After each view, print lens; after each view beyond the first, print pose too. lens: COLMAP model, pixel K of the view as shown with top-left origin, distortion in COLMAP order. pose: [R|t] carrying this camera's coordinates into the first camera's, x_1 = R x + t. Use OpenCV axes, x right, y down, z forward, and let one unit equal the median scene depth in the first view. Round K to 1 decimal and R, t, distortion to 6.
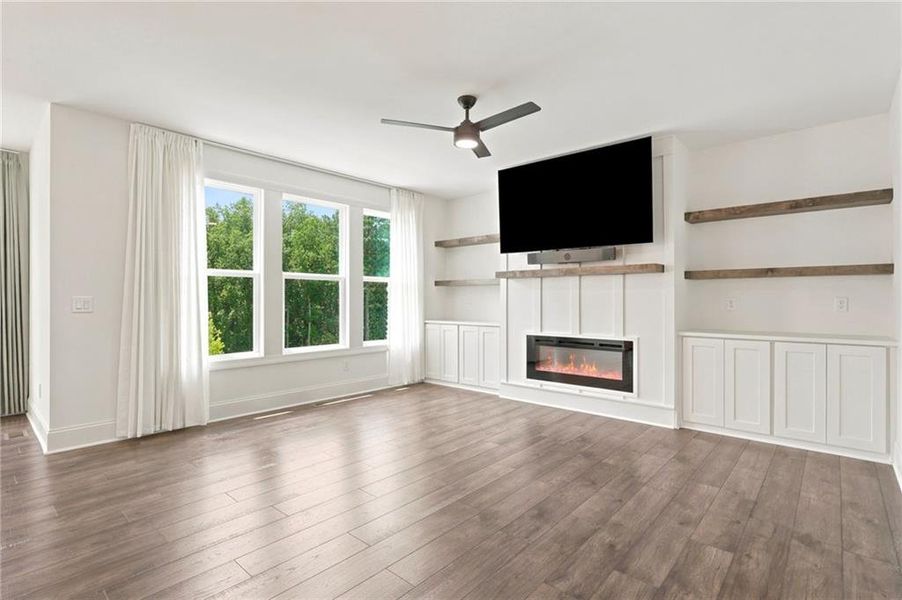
lens RADIAL K [[442.9, 0, 452.9], [0, 442.9, 301.7], [0, 0, 1]] dist [0.001753, 0.000286]
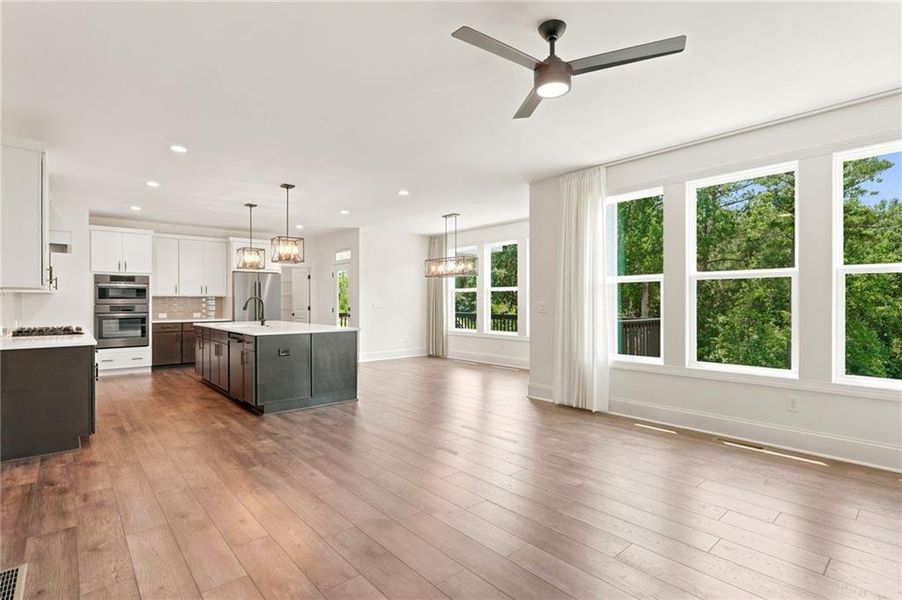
lens RADIAL K [[442.9, 0, 452.9], [0, 442.9, 301.7], [0, 0, 1]] dist [0.001753, 0.000286]
pose [[-0.126637, 0.001551, -0.991948, 0.646243], [-0.002857, 0.999994, 0.001929, -0.012617], [0.991945, 0.003078, -0.126631, 0.784246]]
